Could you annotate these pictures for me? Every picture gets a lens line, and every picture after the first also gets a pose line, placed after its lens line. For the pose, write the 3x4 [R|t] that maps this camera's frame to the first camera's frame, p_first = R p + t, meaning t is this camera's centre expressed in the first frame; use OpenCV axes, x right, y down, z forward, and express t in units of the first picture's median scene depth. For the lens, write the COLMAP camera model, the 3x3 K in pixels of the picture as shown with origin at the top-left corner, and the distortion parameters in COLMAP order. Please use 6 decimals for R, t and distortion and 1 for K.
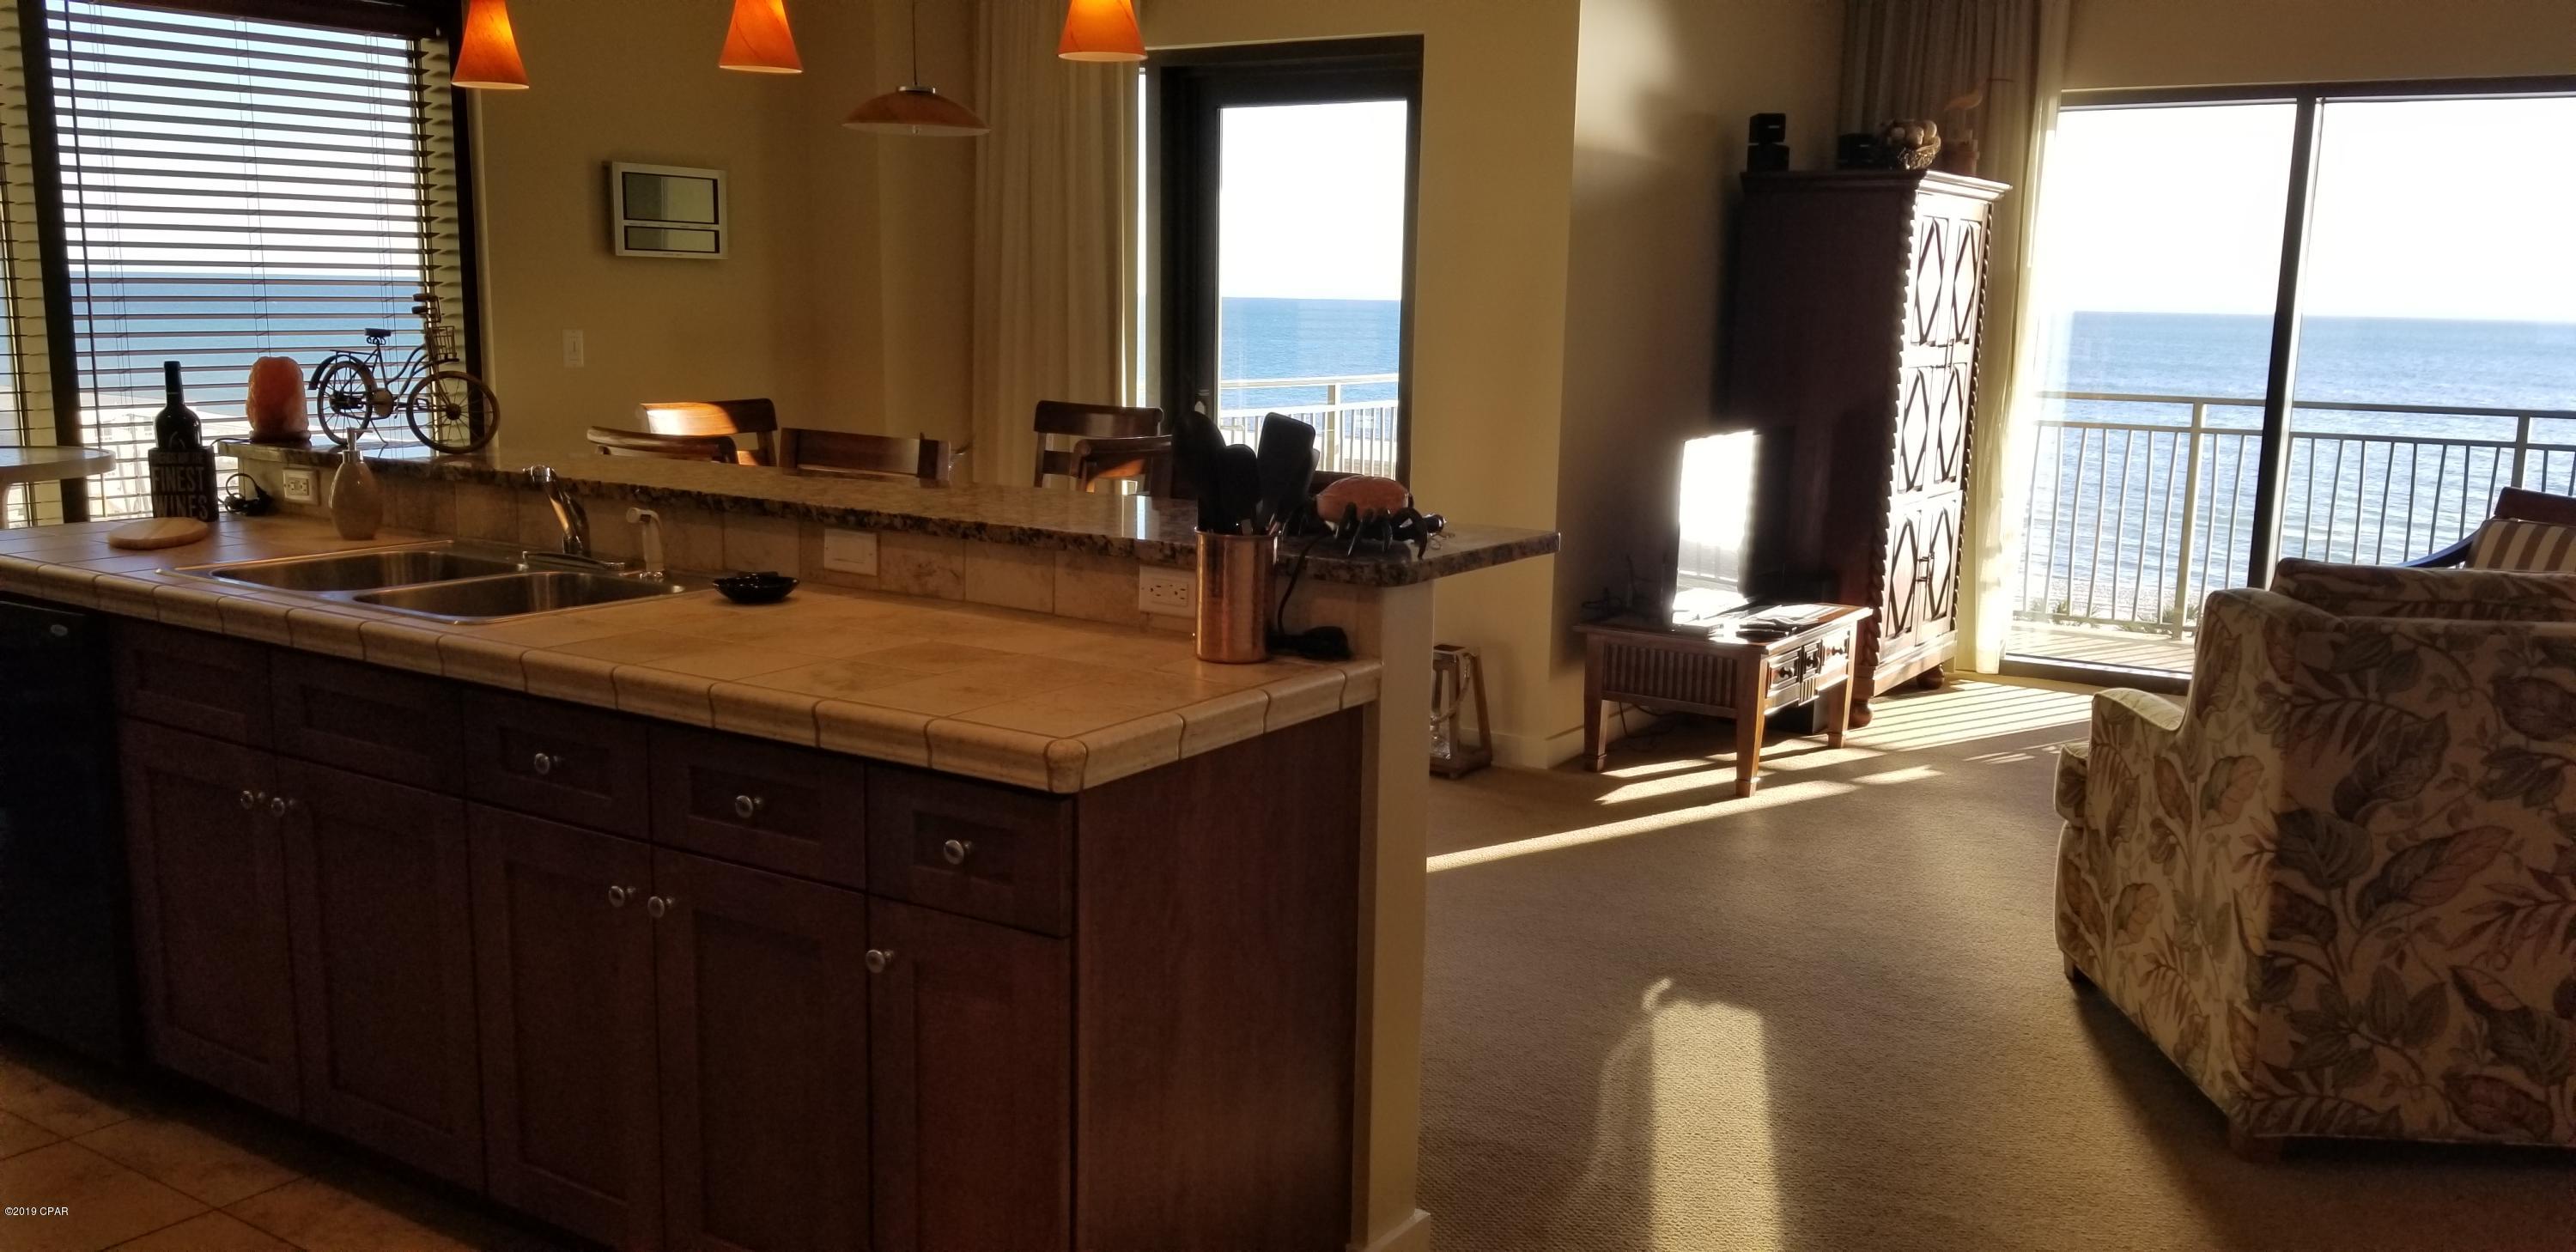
lens RADIAL K [[1964.2, 0, 1318.7], [0, 1964.2, 634.0], [0, 0, 1]] dist [0.119218, -0.205810]
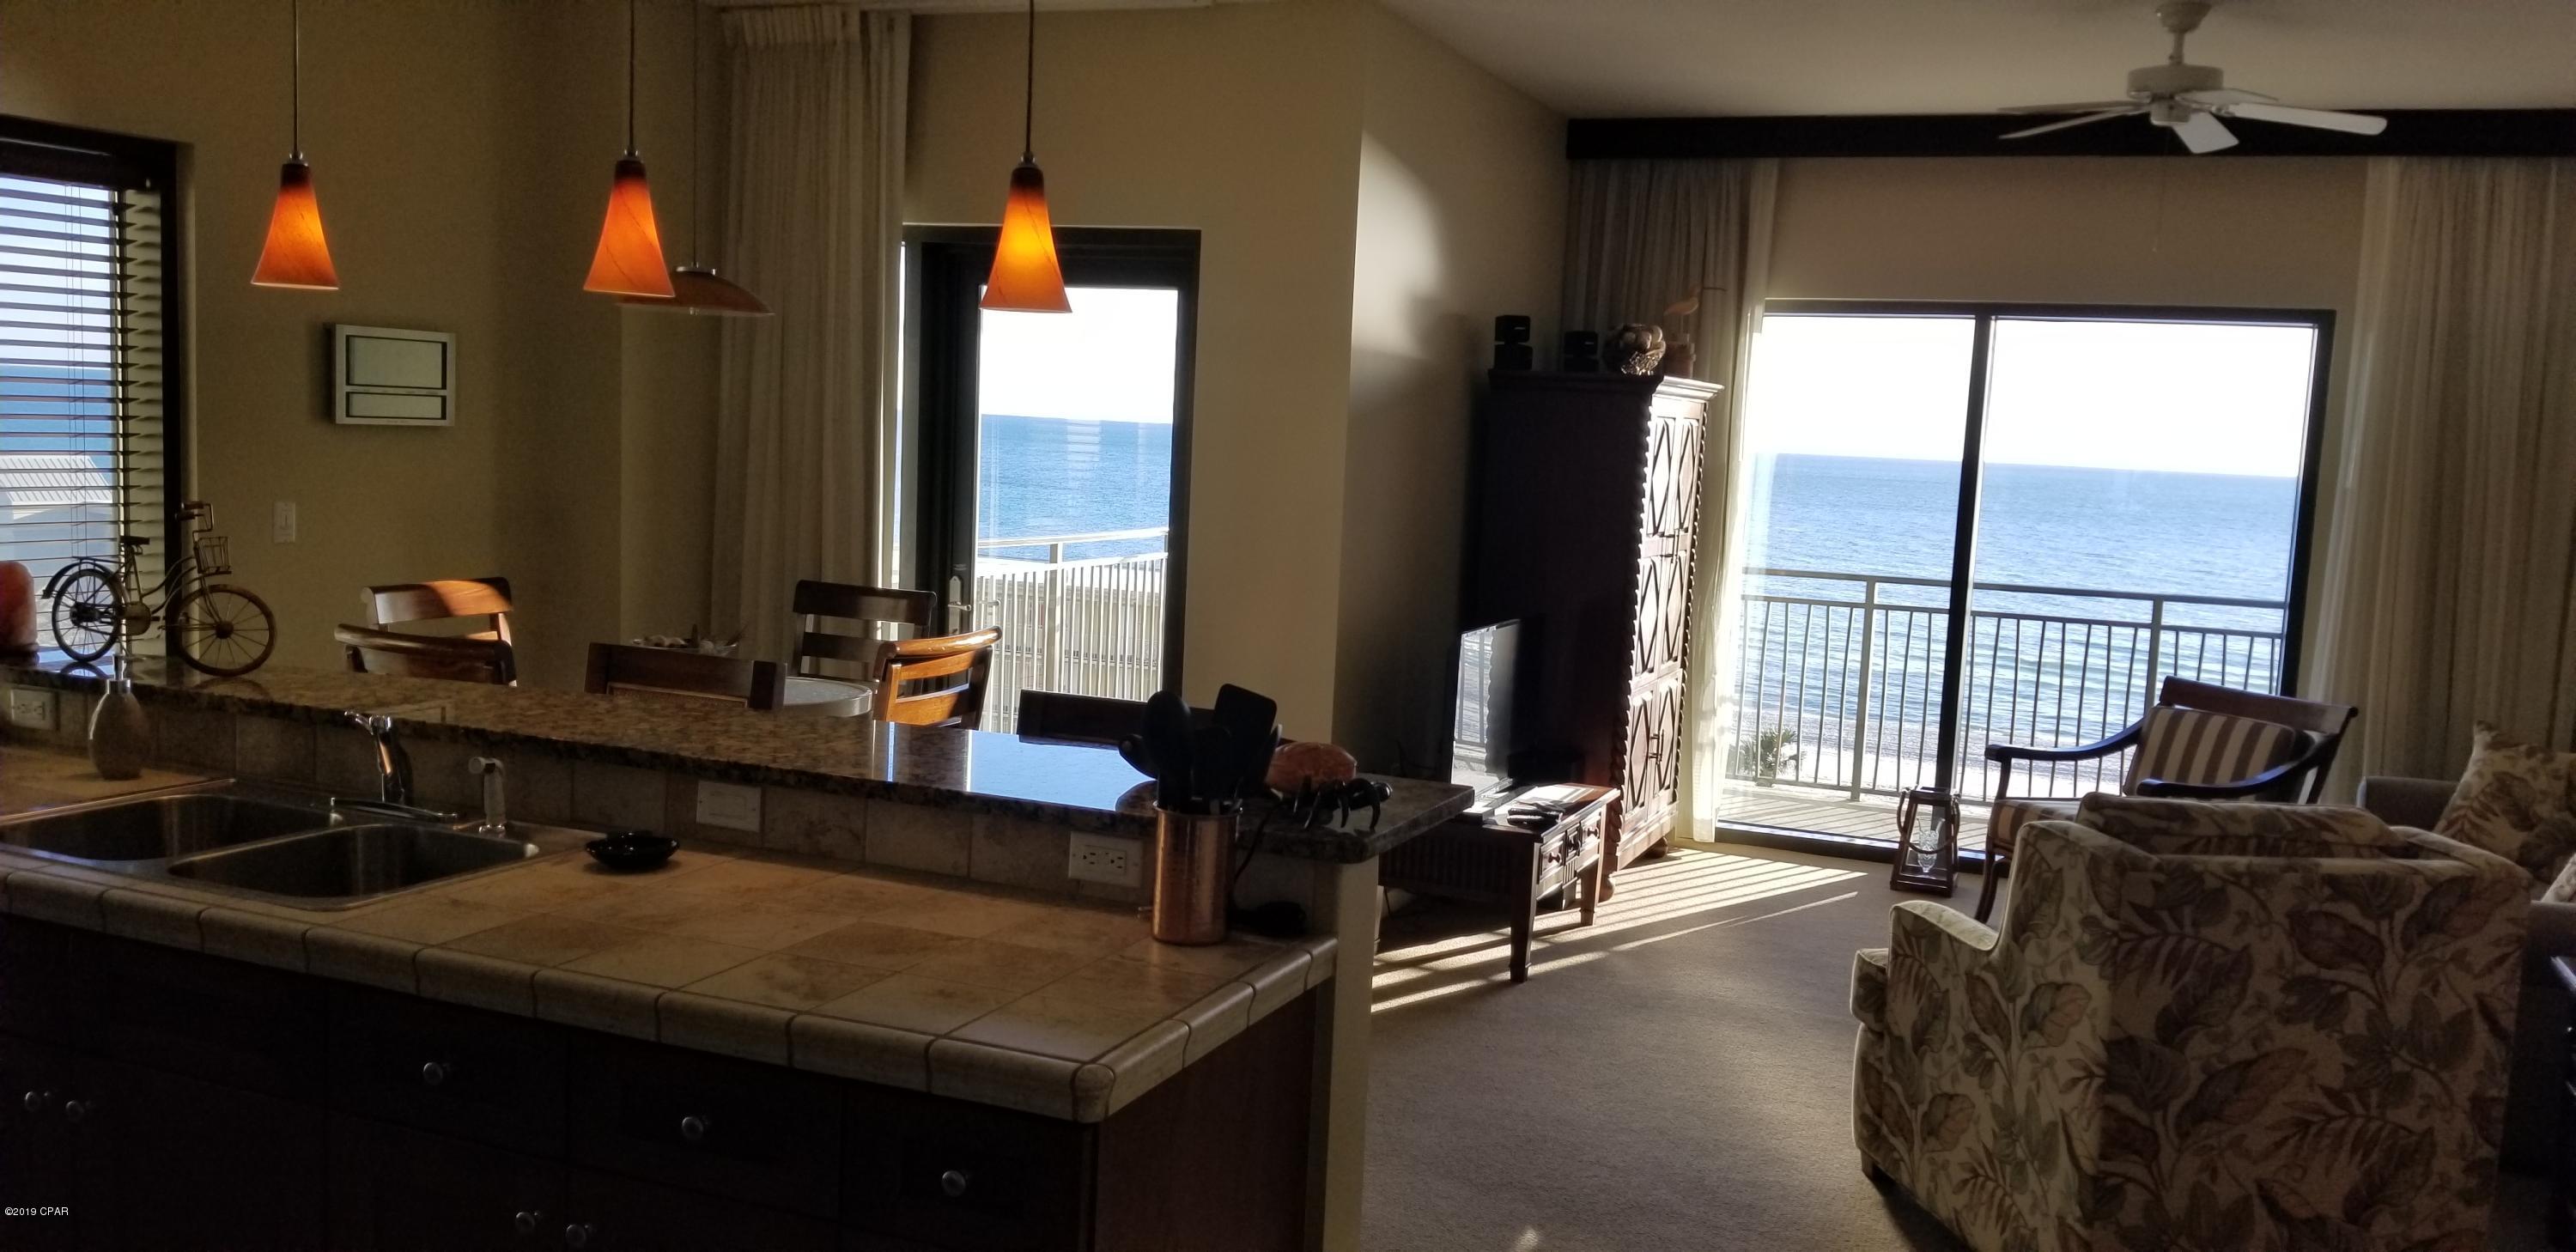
lens RADIAL K [[1964.2, 0, 1318.7], [0, 1964.2, 634.0], [0, 0, 1]] dist [0.119218, -0.205810]
pose [[0.983112, 0.008599, 0.182805, -0.116006], [0.002532, 0.998161, -0.060570, -0.056584], [-0.182990, 0.060010, 0.981282, 0.015558]]
